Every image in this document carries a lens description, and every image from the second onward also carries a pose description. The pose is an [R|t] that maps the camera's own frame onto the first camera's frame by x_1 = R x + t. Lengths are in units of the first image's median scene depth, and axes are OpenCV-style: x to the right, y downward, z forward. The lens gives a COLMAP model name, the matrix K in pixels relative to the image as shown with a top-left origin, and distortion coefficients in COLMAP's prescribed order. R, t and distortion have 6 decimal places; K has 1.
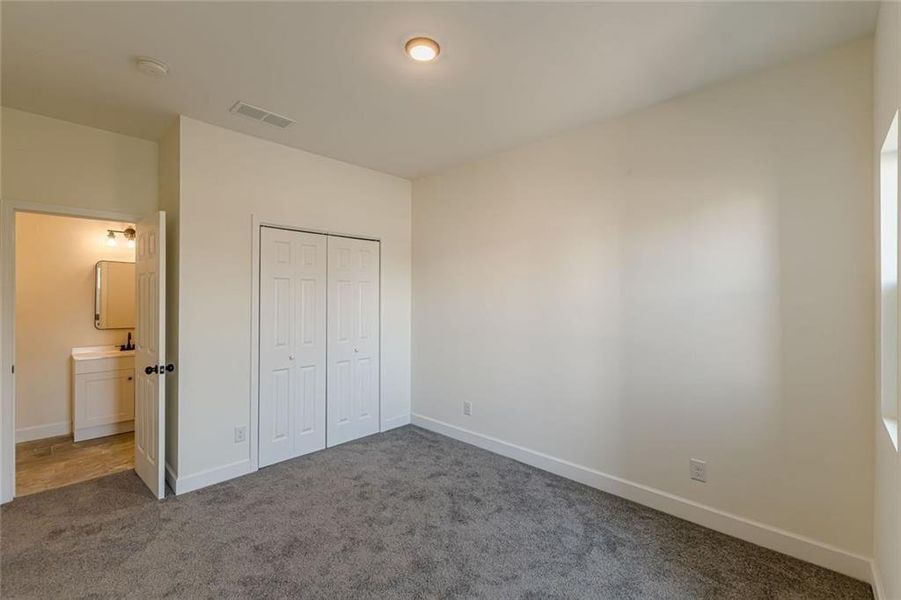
lens RADIAL K [[391.3, 0, 447.7], [0, 391.3, 292.6], [0, 0, 1]] dist [0.002113, -0.000356]
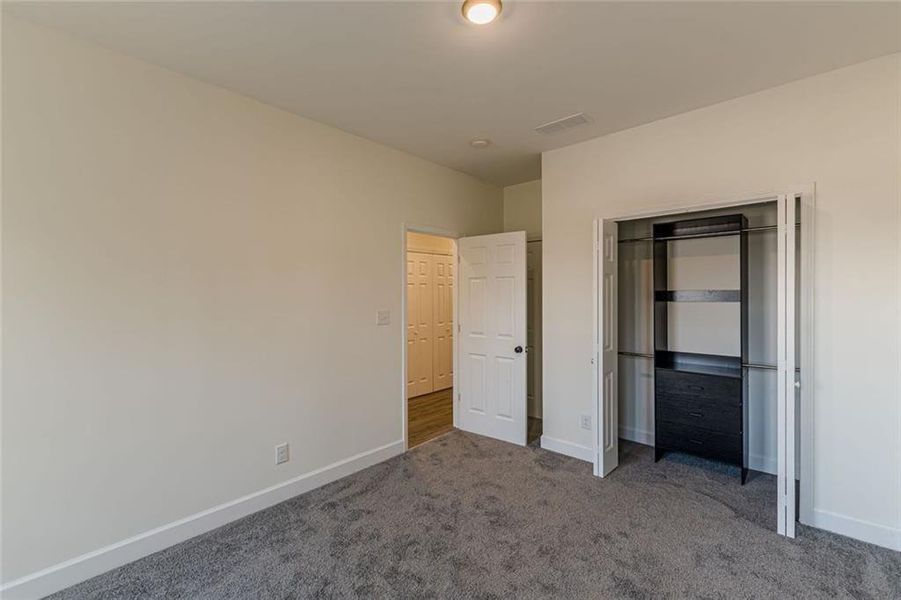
lens RADIAL K [[391.2, 0, 447.7], [0, 391.2, 297.1], [0, 0, 1]] dist [0.001285, -0.000703]
pose [[0.026751, 0.015575, -0.999521, 0.587824], [0.014663, 0.999765, 0.015971, -0.007035], [0.999535, -0.015083, 0.026516, 0.657104]]
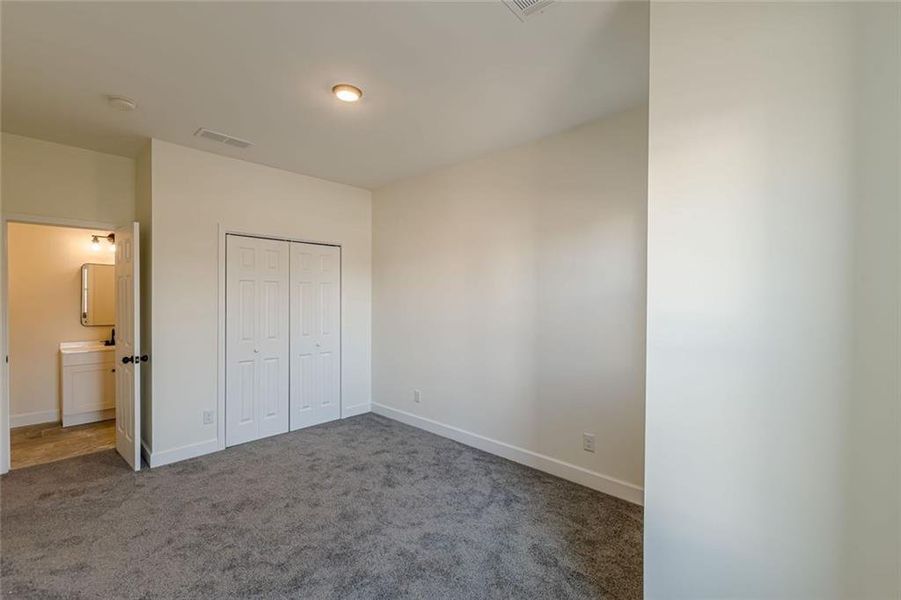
lens RADIAL K [[391.2, 0, 447.7], [0, 391.2, 297.1], [0, 0, 1]] dist [0.001285, -0.000703]
pose [[0.999930, 0.001274, 0.011797, 0.170428], [-0.001413, 0.999930, 0.011769, -0.002615], [-0.011782, -0.011785, 0.999861, -0.160806]]
